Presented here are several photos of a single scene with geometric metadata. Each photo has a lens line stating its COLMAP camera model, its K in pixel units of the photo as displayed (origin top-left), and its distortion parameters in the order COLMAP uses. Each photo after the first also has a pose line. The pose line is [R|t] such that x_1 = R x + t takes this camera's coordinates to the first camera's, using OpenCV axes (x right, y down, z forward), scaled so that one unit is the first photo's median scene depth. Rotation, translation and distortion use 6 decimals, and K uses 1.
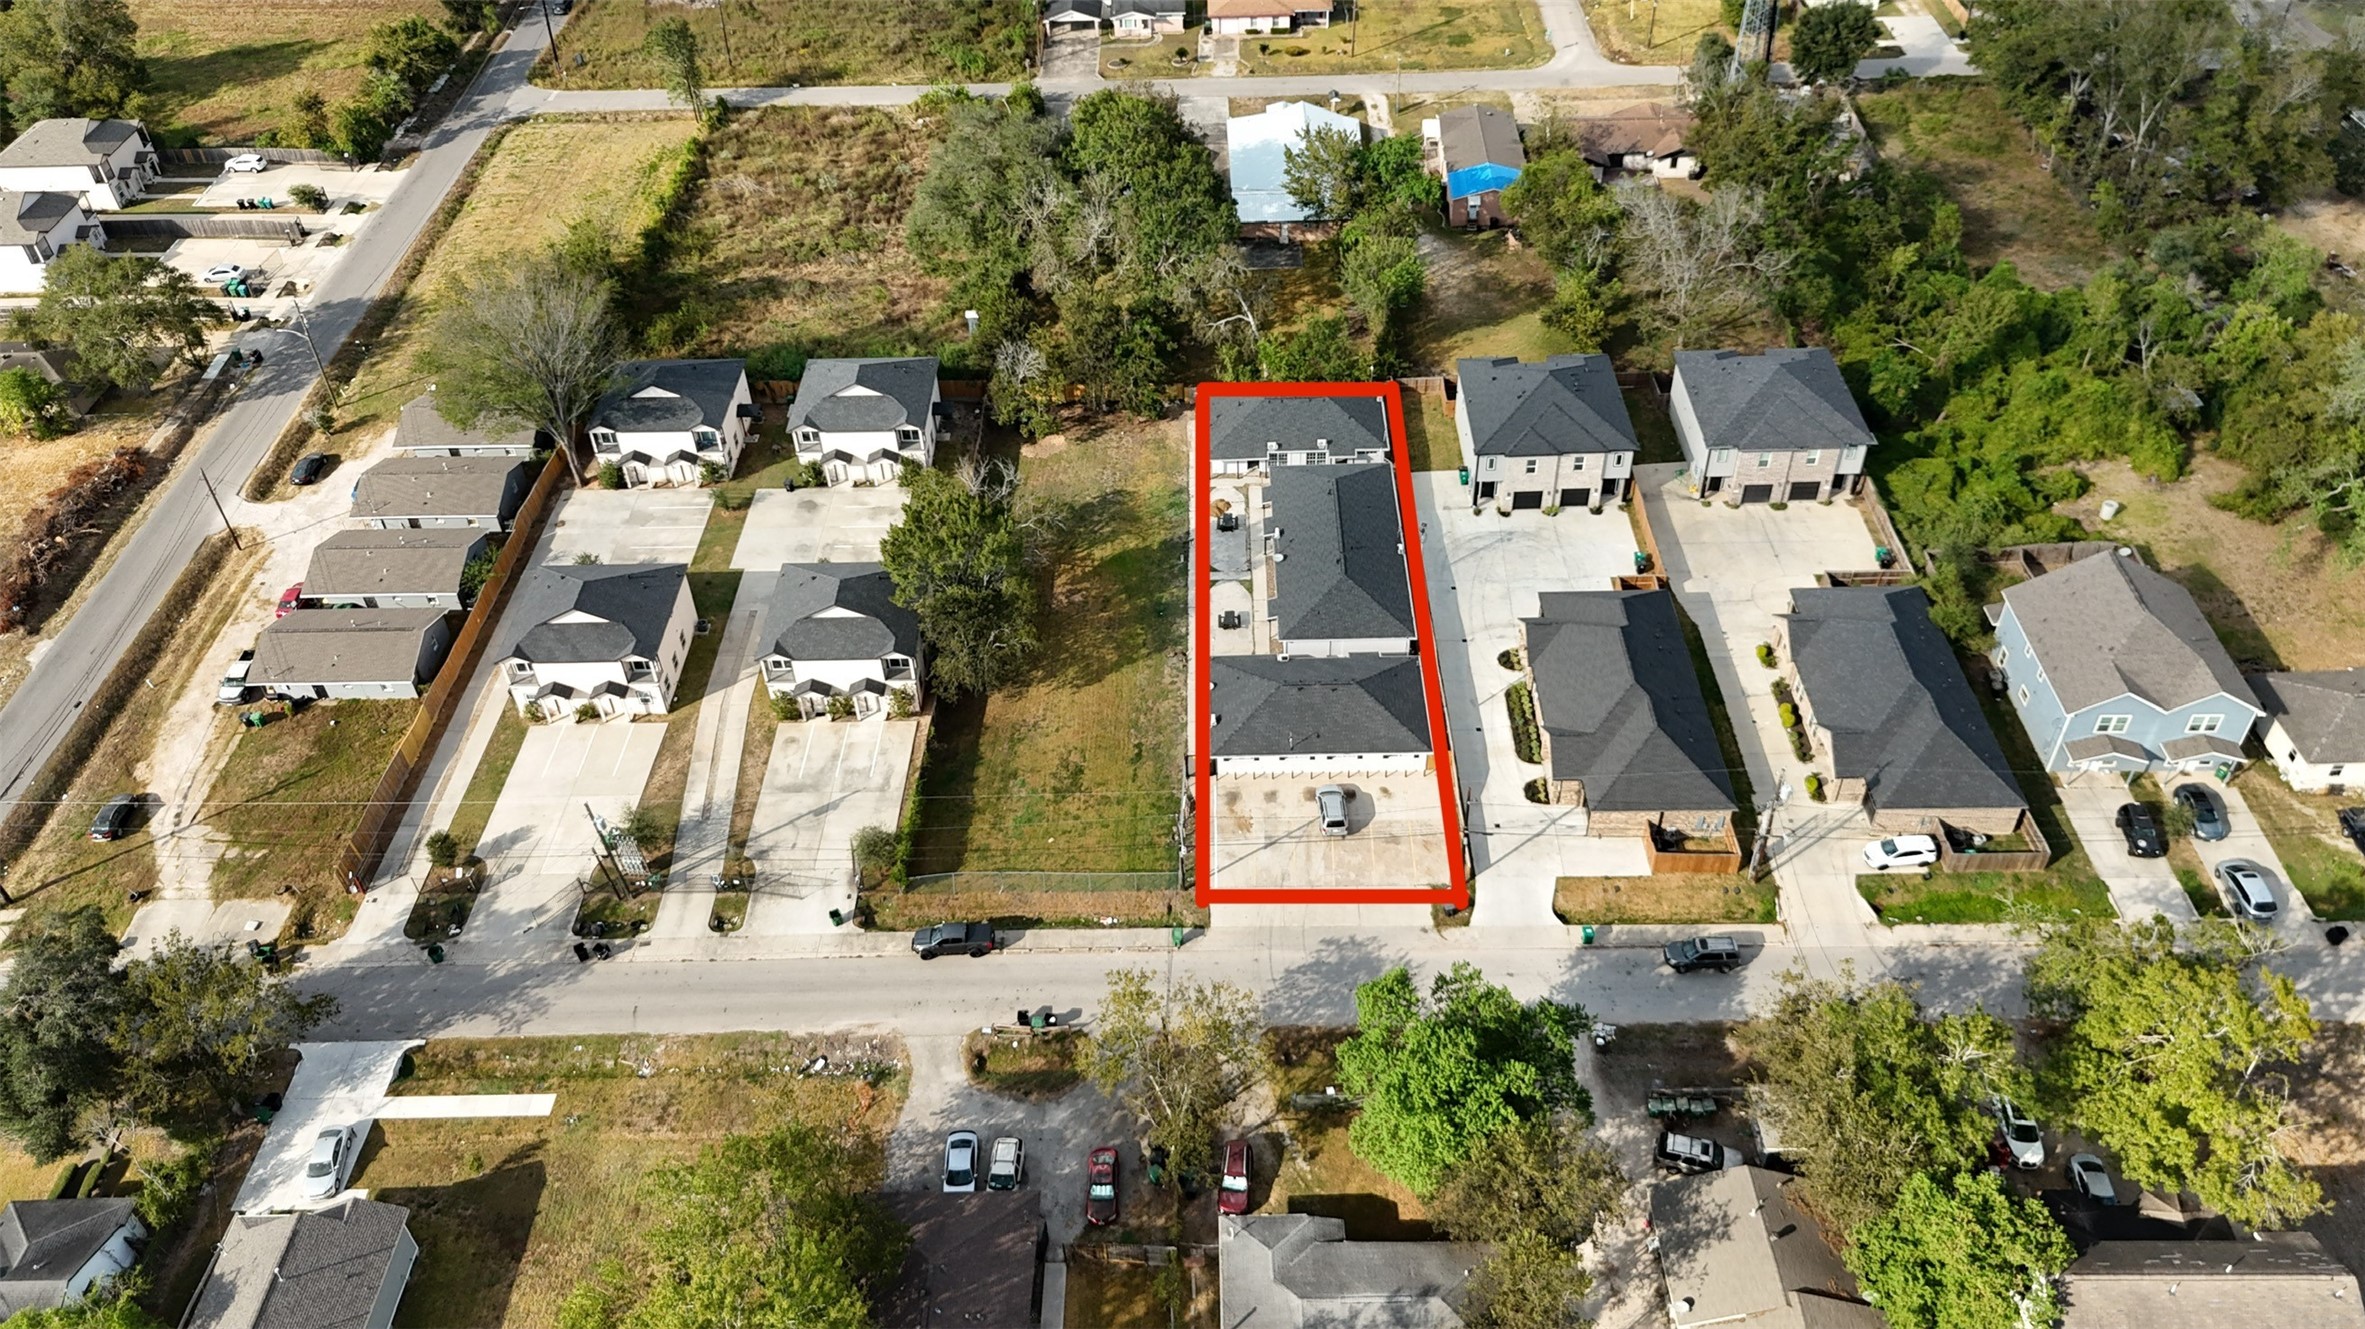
lens RADIAL K [[1735.8, 0, 1182.5], [0, 1735.8, 664.5], [0, 0, 1]] dist [0.074940, -0.074553]
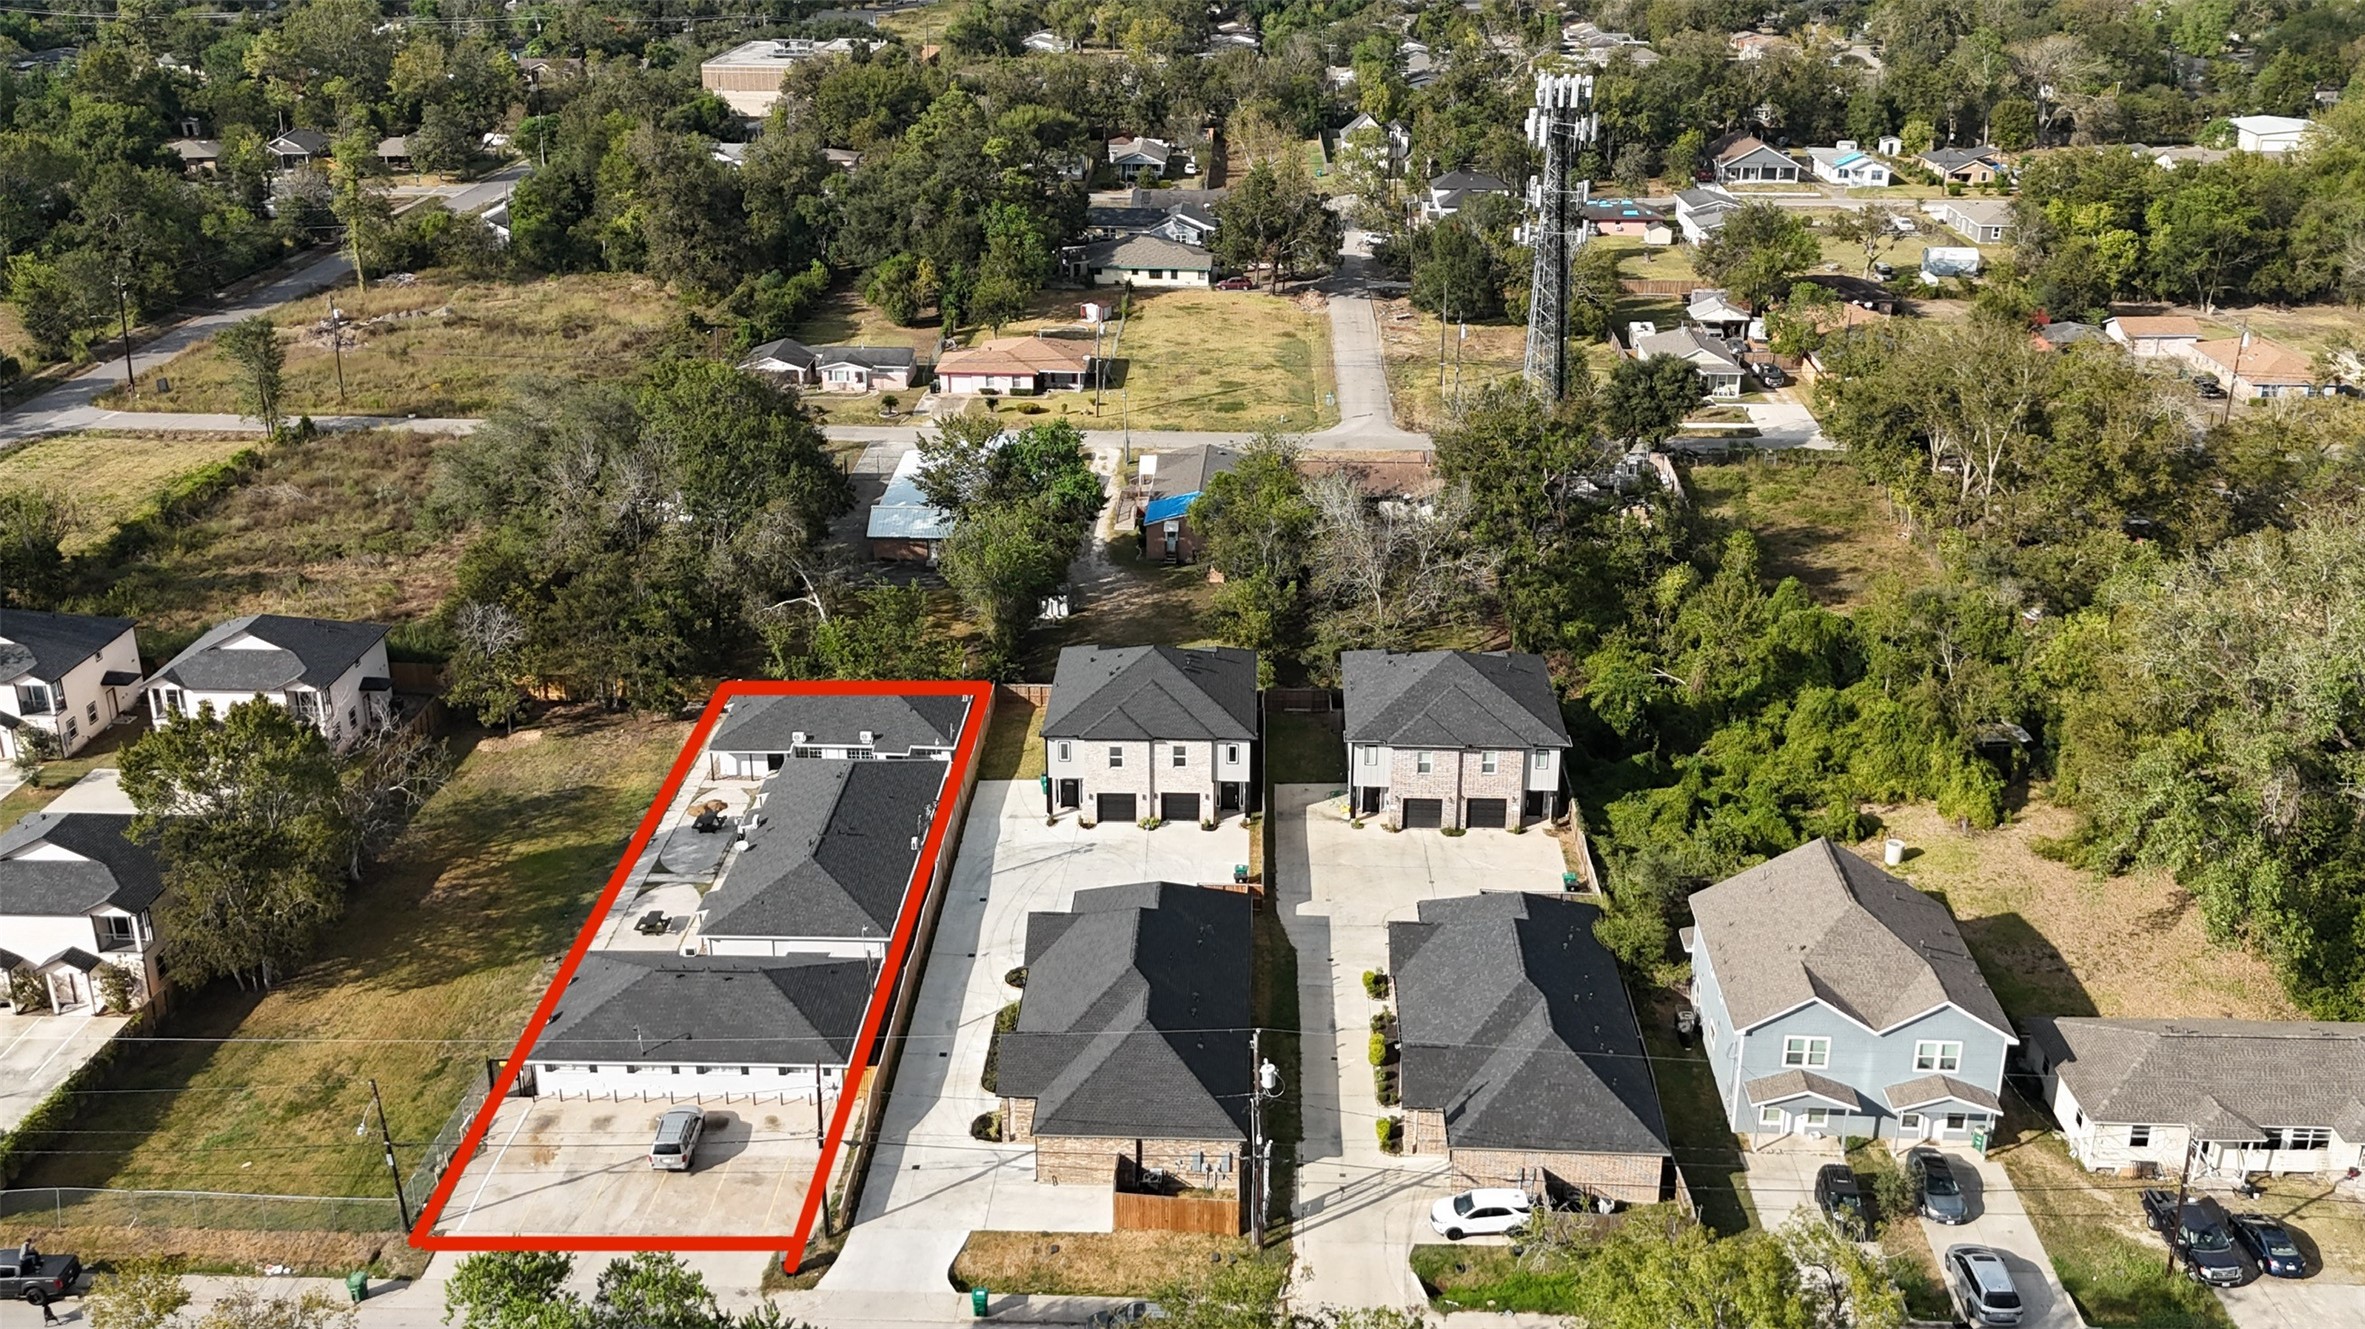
lens RADIAL K [[2166.6, 0, 1182.5], [0, 2166.6, 664.5], [0, 0, 1]] dist [0.136680, -0.275478]
pose [[0.998904, 0.044047, -0.015836, 0.260294], [-0.046807, 0.941012, -0.335120, 0.169225], [0.000141, 0.335494, 0.942042, 0.127733]]
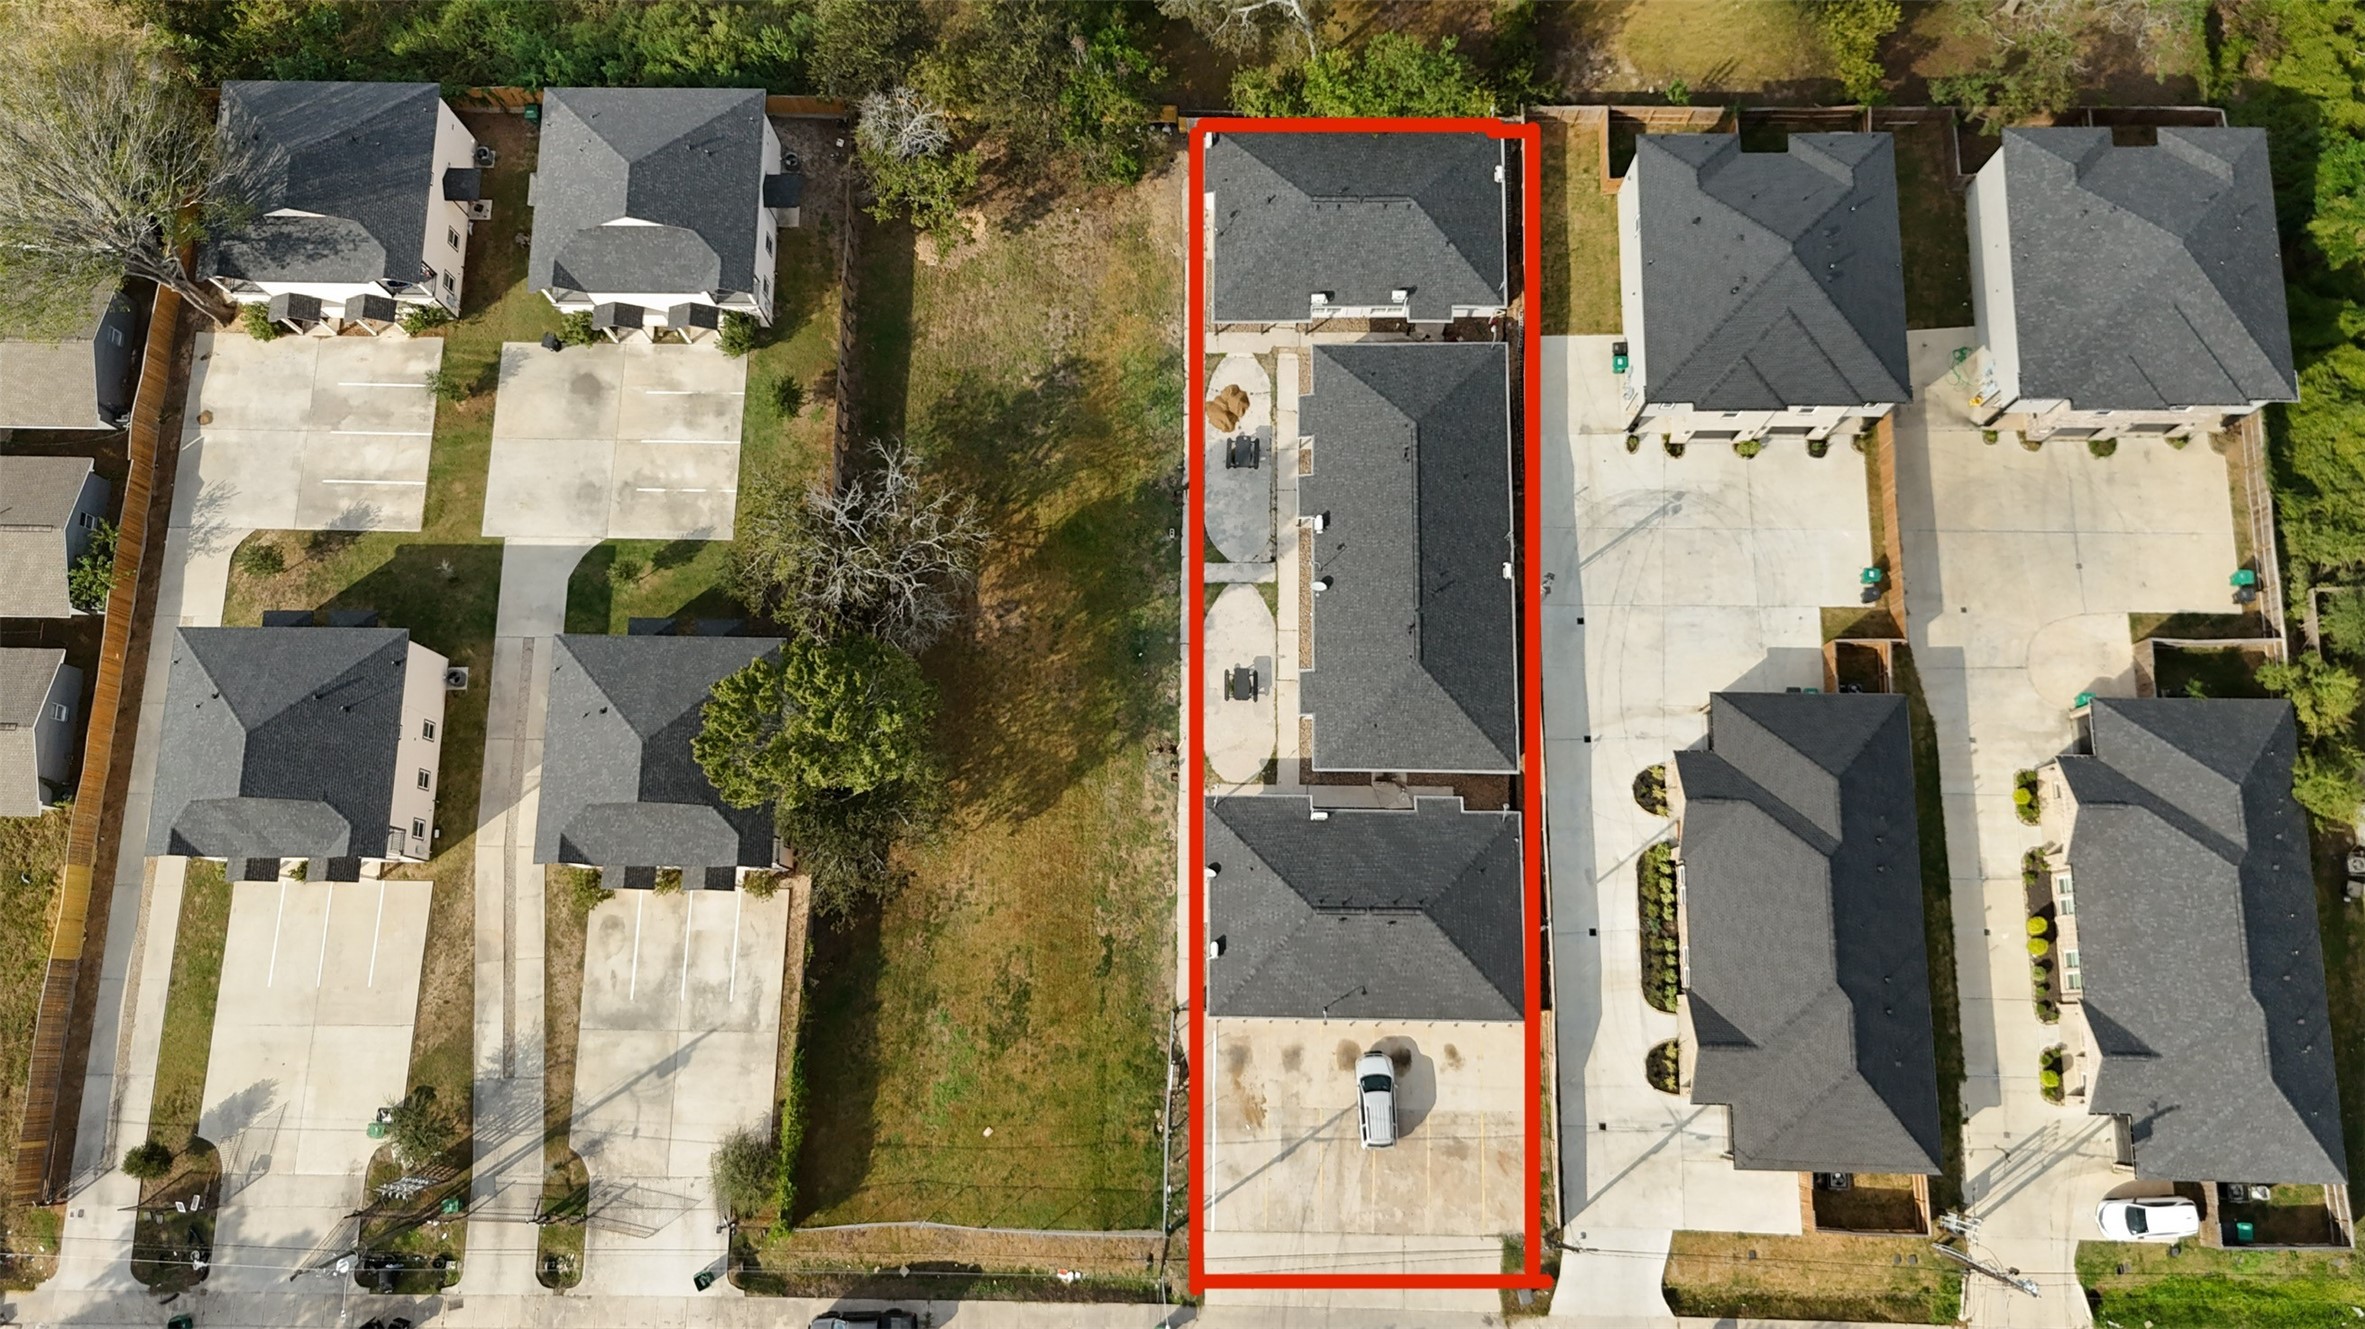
lens RADIAL K [[1703.2, 0, 1210.7], [0, 1703.2, 666.8], [0, 0, 1]] dist [0.030049, -0.003546]
pose [[0.999959, 0.003166, 0.008478, 0.009916], [-0.007629, 0.798815, 0.601528, -0.440246], [-0.004868, -0.601568, 0.798807, 0.493925]]
